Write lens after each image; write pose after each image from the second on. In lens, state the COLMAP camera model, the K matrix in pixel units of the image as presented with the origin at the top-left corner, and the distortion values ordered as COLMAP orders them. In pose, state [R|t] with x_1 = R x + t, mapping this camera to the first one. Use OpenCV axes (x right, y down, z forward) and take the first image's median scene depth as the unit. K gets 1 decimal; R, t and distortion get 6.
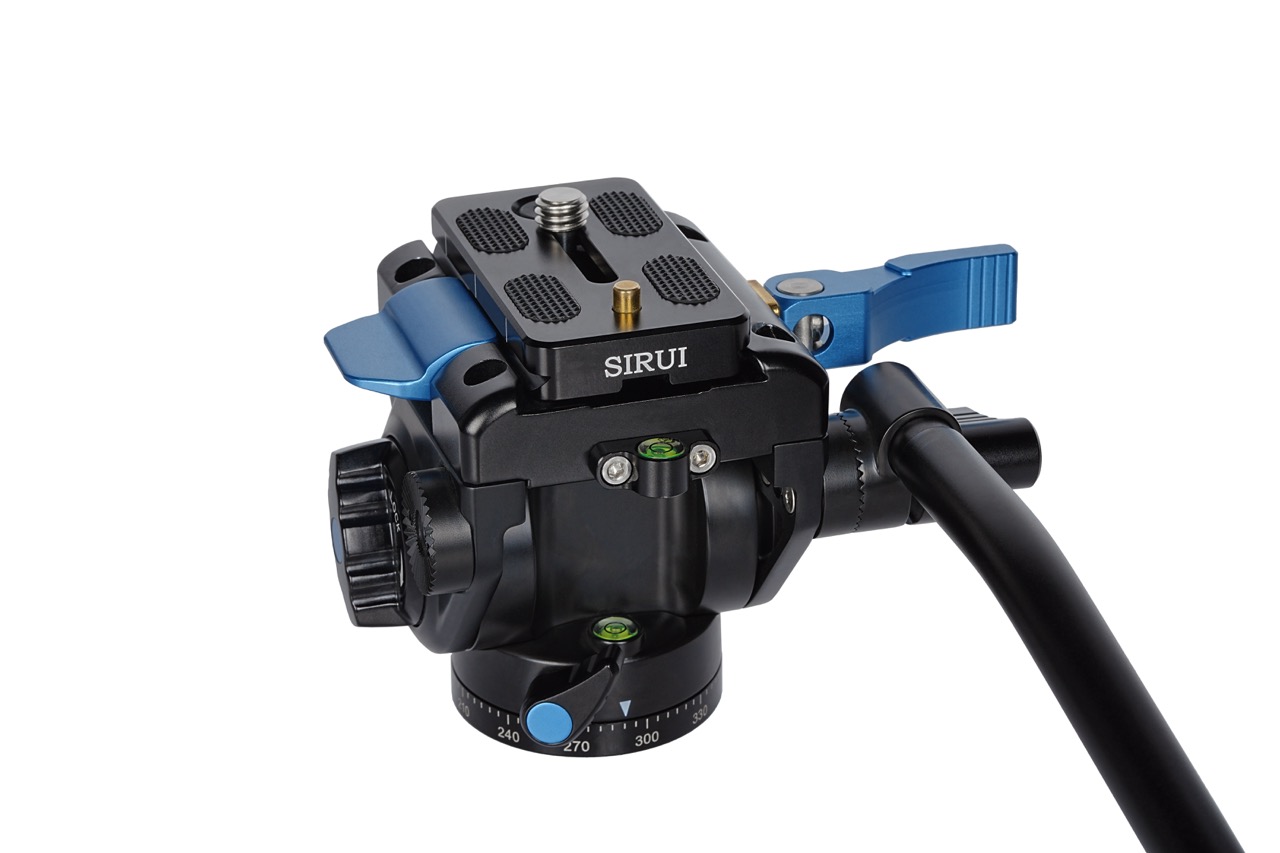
lens RADIAL K [[4247.1, 0, 640.0], [0, 4247.1, 426.5], [0, 0, 1]] dist [-0.036931, 0.440698]
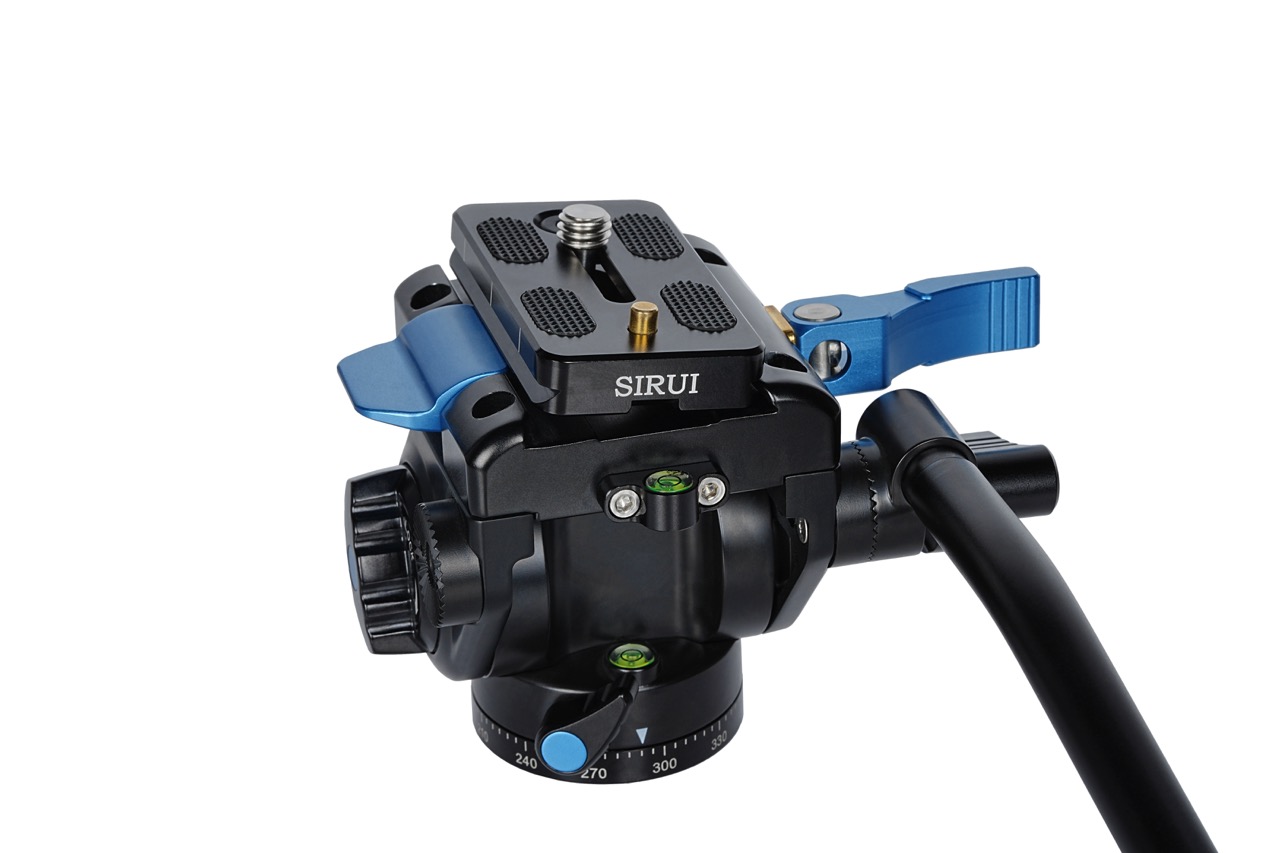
lens RADIAL K [[4247.1, 0, 640.0], [0, 4247.1, 426.5], [0, 0, 1]] dist [-0.036931, 0.440698]
pose [[0.999364, -0.000846, -0.035645, 0.031977], [0.001491, 0.999836, 0.018062, -0.024495], [0.035624, -0.018104, 0.999201, 0.004906]]
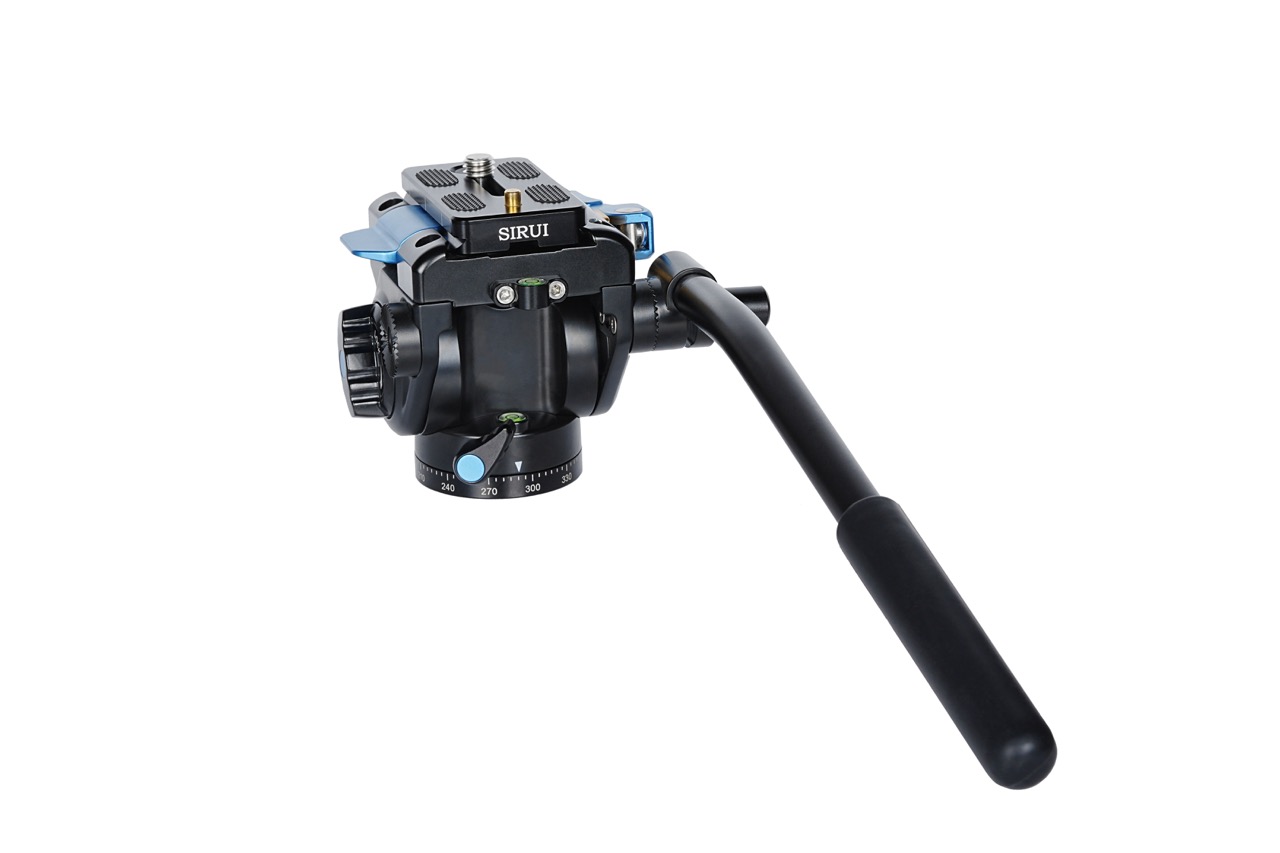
lens RADIAL K [[4247.1, 0, 640.0], [0, 4247.1, 426.5], [0, 0, 1]] dist [-0.036931, 0.440698]
pose [[0.999761, -0.008772, -0.020049, 0.076785], [0.005796, 0.989575, -0.143903, 0.289239], [0.021102, 0.143752, 0.989389, -0.623003]]
